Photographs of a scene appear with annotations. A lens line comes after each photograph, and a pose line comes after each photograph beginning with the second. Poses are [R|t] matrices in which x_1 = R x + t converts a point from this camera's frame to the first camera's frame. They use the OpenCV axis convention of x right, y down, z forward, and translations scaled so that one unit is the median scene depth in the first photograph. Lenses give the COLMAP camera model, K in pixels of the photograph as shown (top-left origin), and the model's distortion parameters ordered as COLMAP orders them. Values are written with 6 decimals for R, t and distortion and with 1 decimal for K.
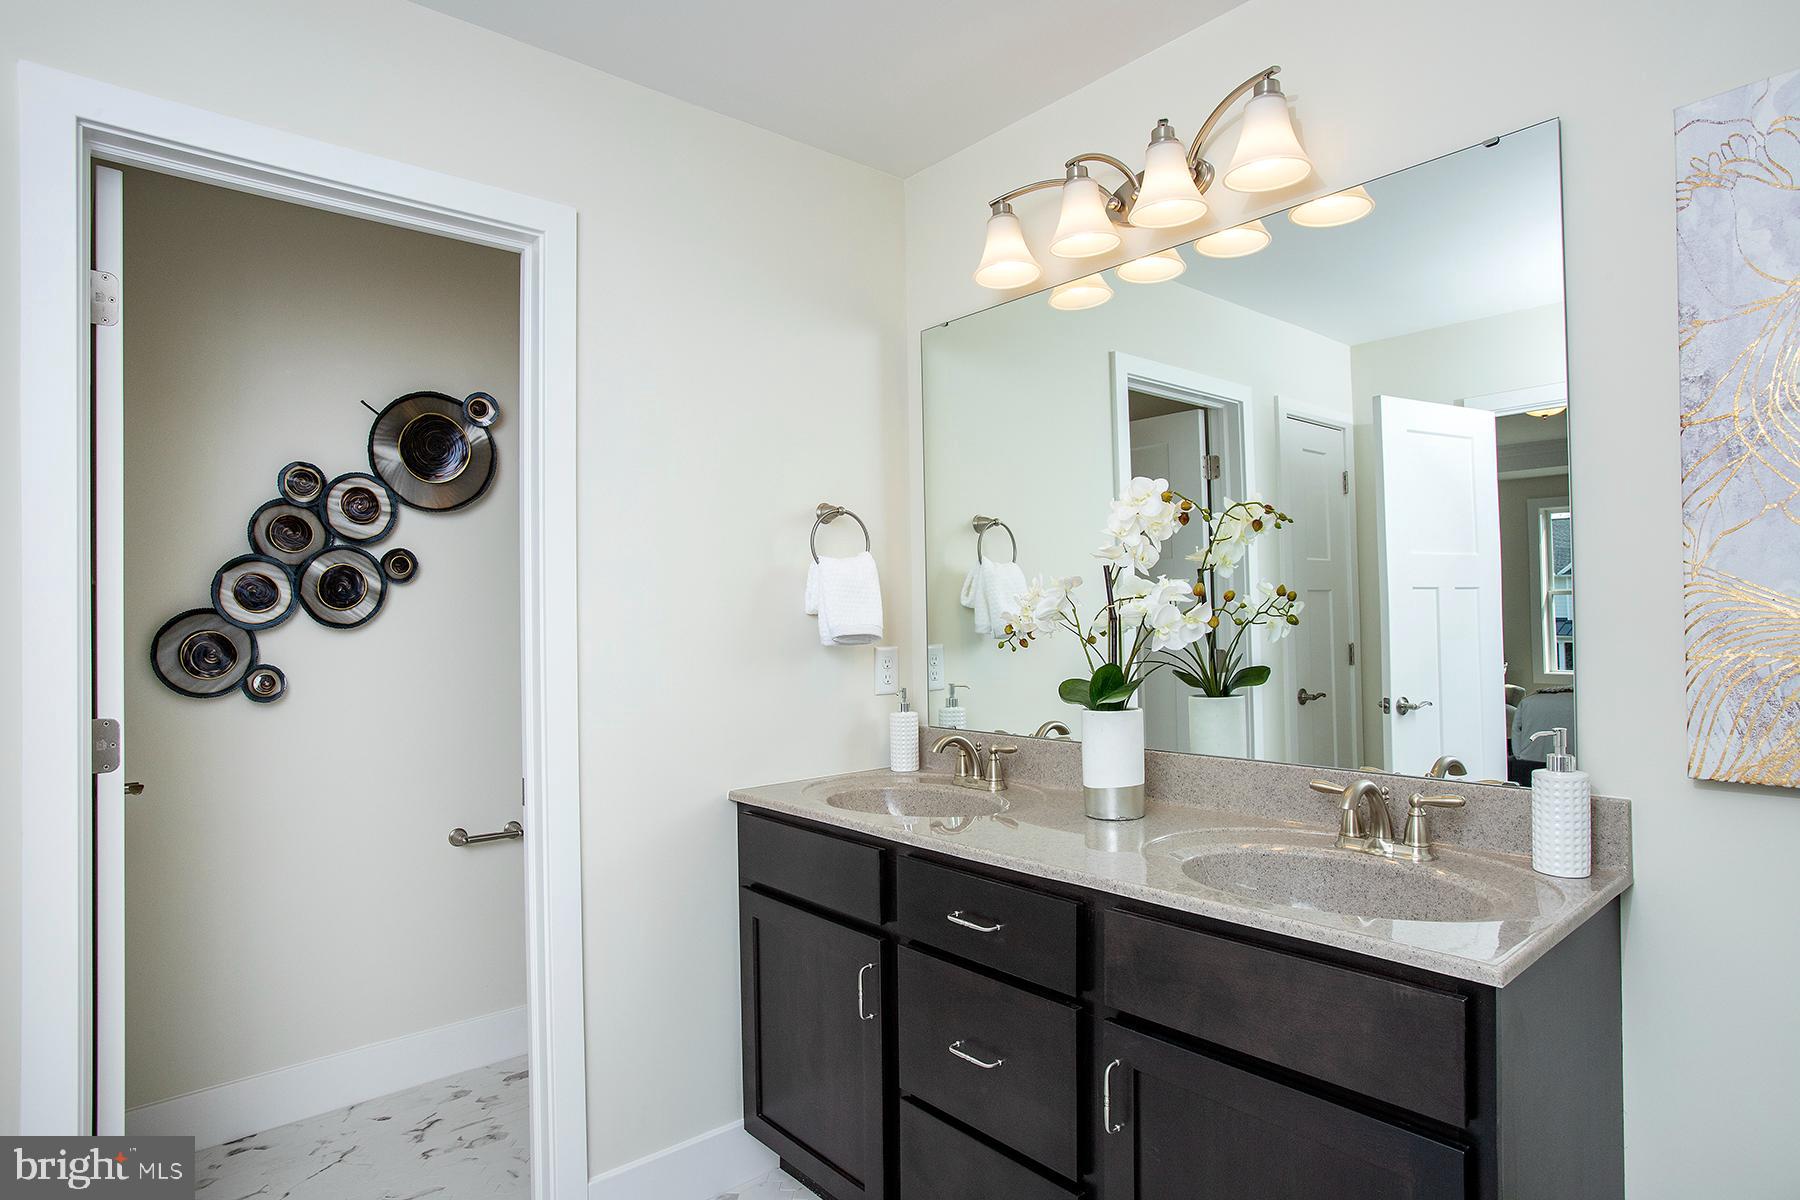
lens RADIAL K [[972.7, 0, 901.1], [0, 972.7, 612.1], [0, 0, 1]] dist [-0.029186, 0.005108]
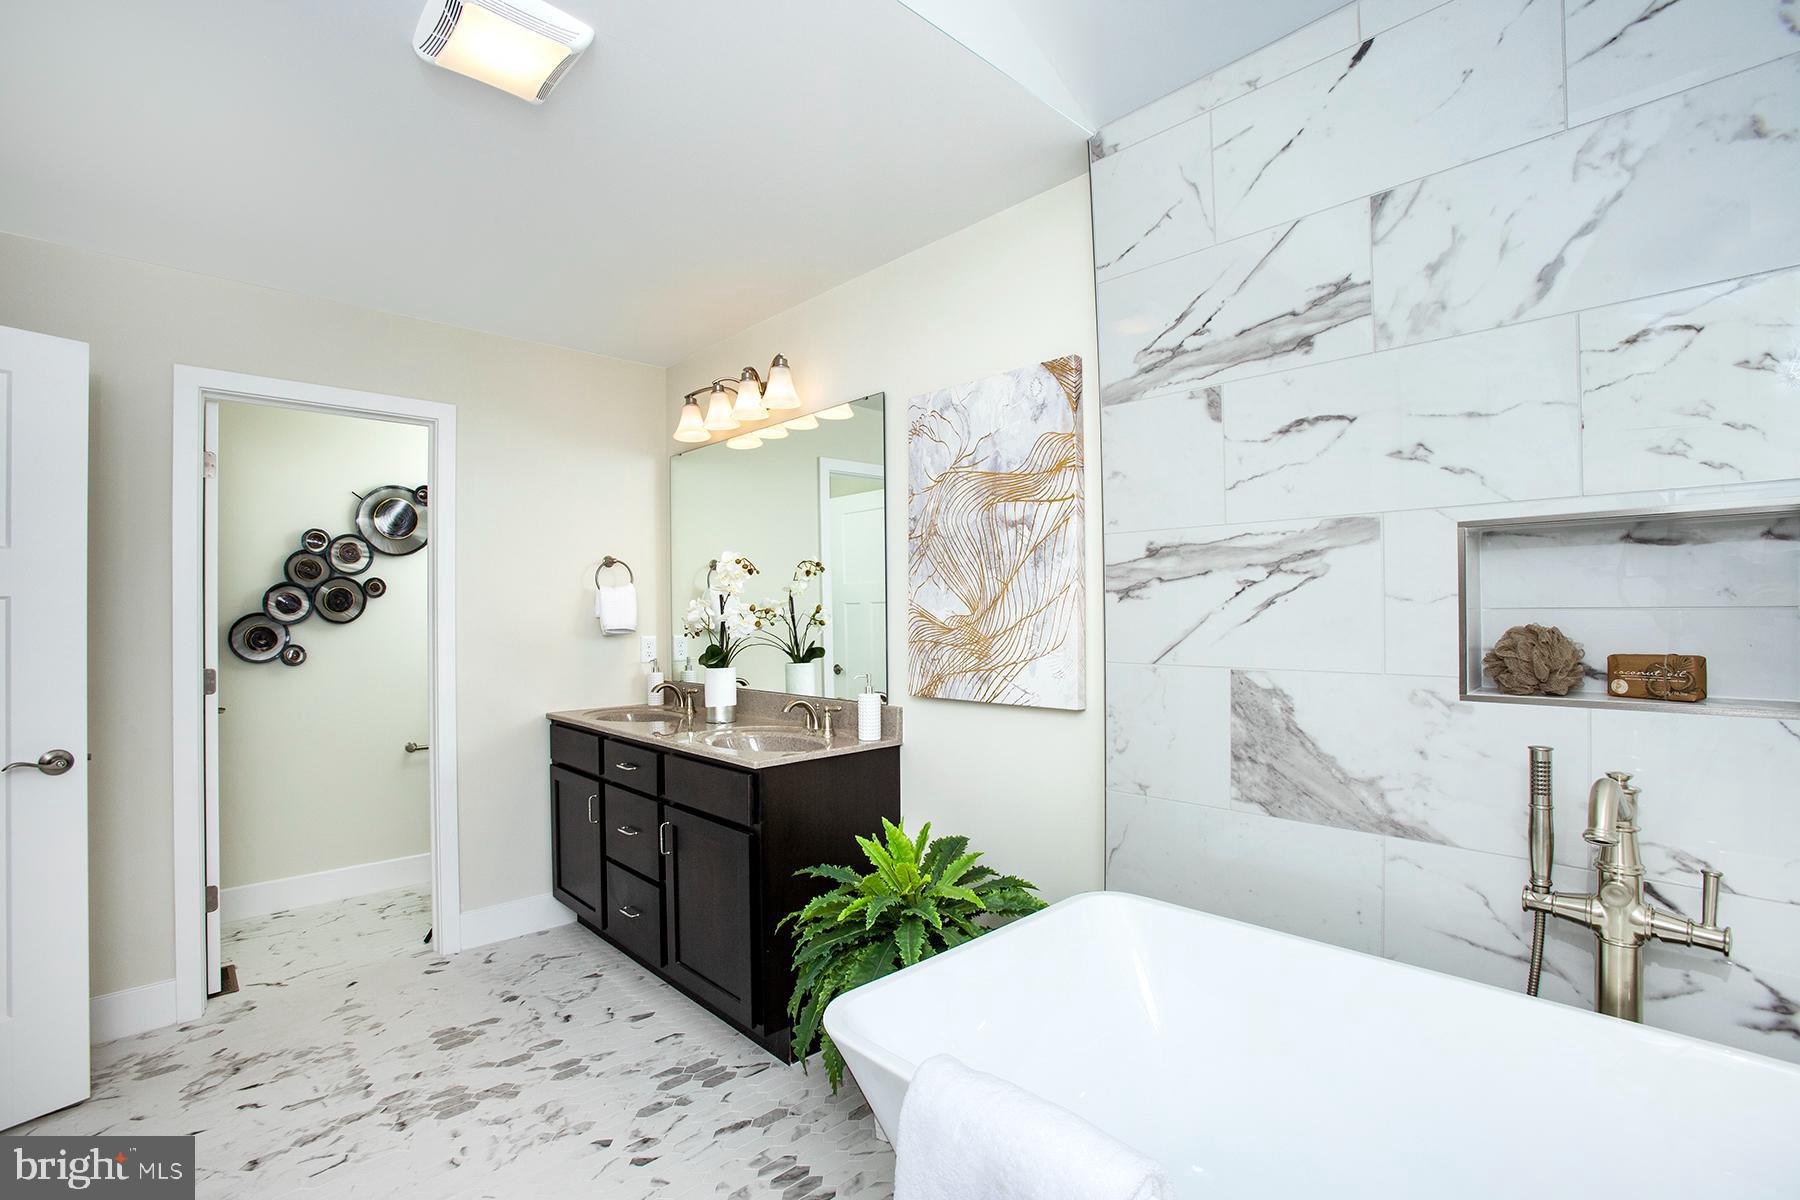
lens RADIAL K [[824.6, 0, 897.4], [0, 824.6, 608.1], [0, 0, 1]] dist [-0.039214, 0.000441]
pose [[0.999350, 0.003705, 0.035860, 0.405761], [-0.003779, 0.999991, 0.001983, -0.019952], [-0.035853, -0.002117, 0.999355, -0.537806]]
